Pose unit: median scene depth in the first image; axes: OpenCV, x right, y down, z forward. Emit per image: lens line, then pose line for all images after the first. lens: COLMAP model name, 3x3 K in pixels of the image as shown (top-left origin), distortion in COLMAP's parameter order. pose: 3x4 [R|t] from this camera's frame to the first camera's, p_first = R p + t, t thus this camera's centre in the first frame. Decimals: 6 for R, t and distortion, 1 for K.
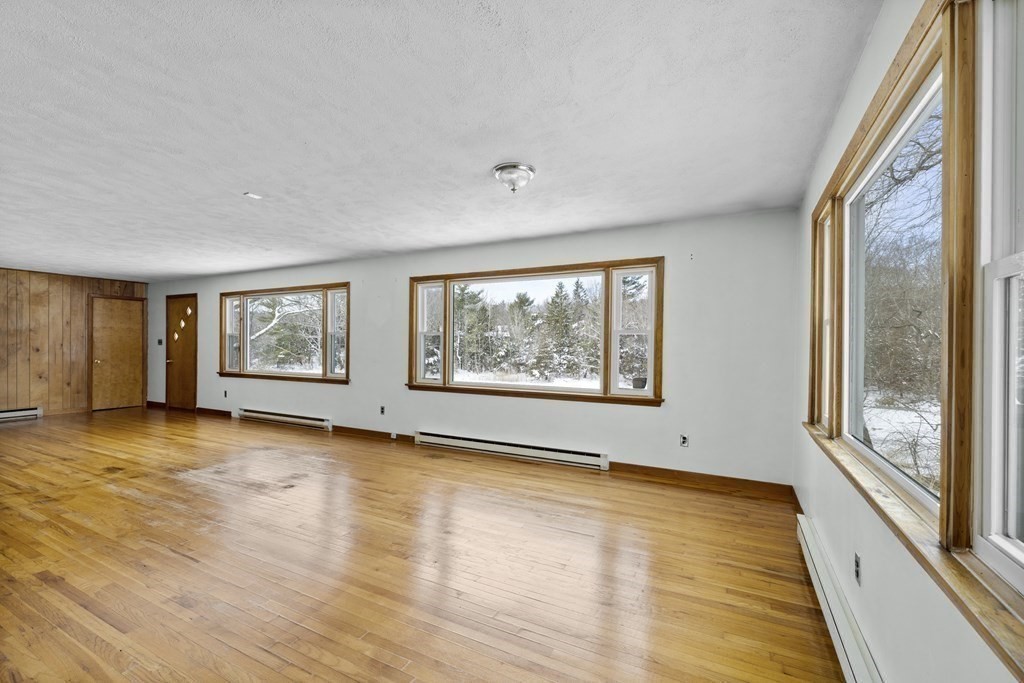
lens RADIAL K [[457.5, 0, 497.9], [0, 457.5, 351.8], [0, 0, 1]] dist [-0.000865, -0.000105]
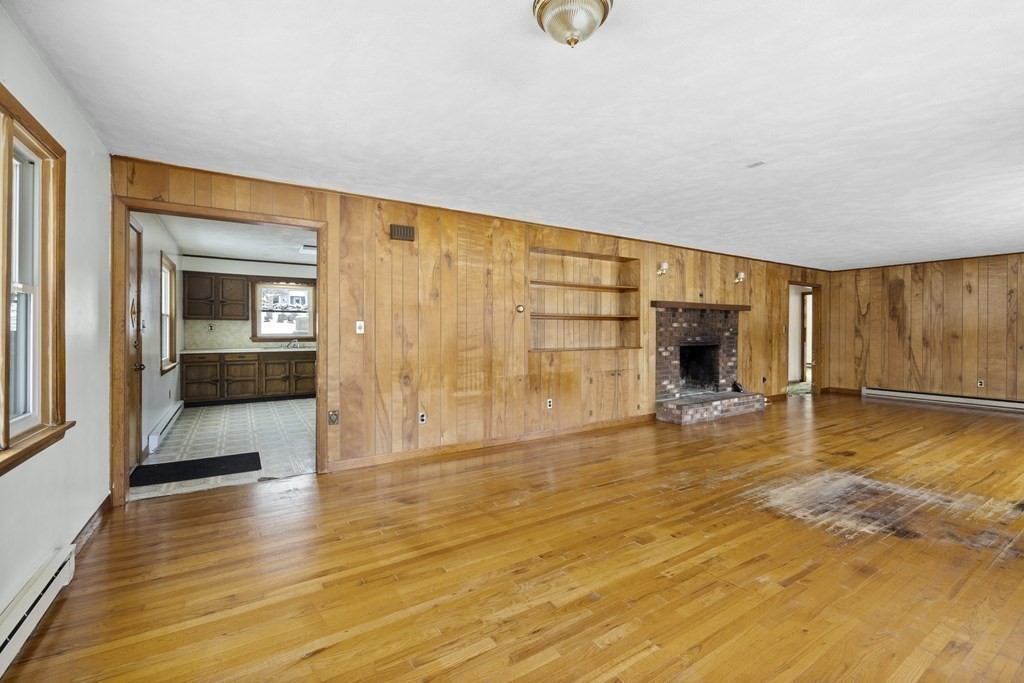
lens RADIAL K [[425.3, 0, 512.3], [0, 425.3, 331.2], [0, 0, 1]] dist [-0.000691, -0.000007]
pose [[-0.486679, -0.007967, -0.873545, 0.219229], [-0.012801, 0.999916, -0.001988, -0.002368], [0.873487, 0.010214, -0.486740, 0.507138]]
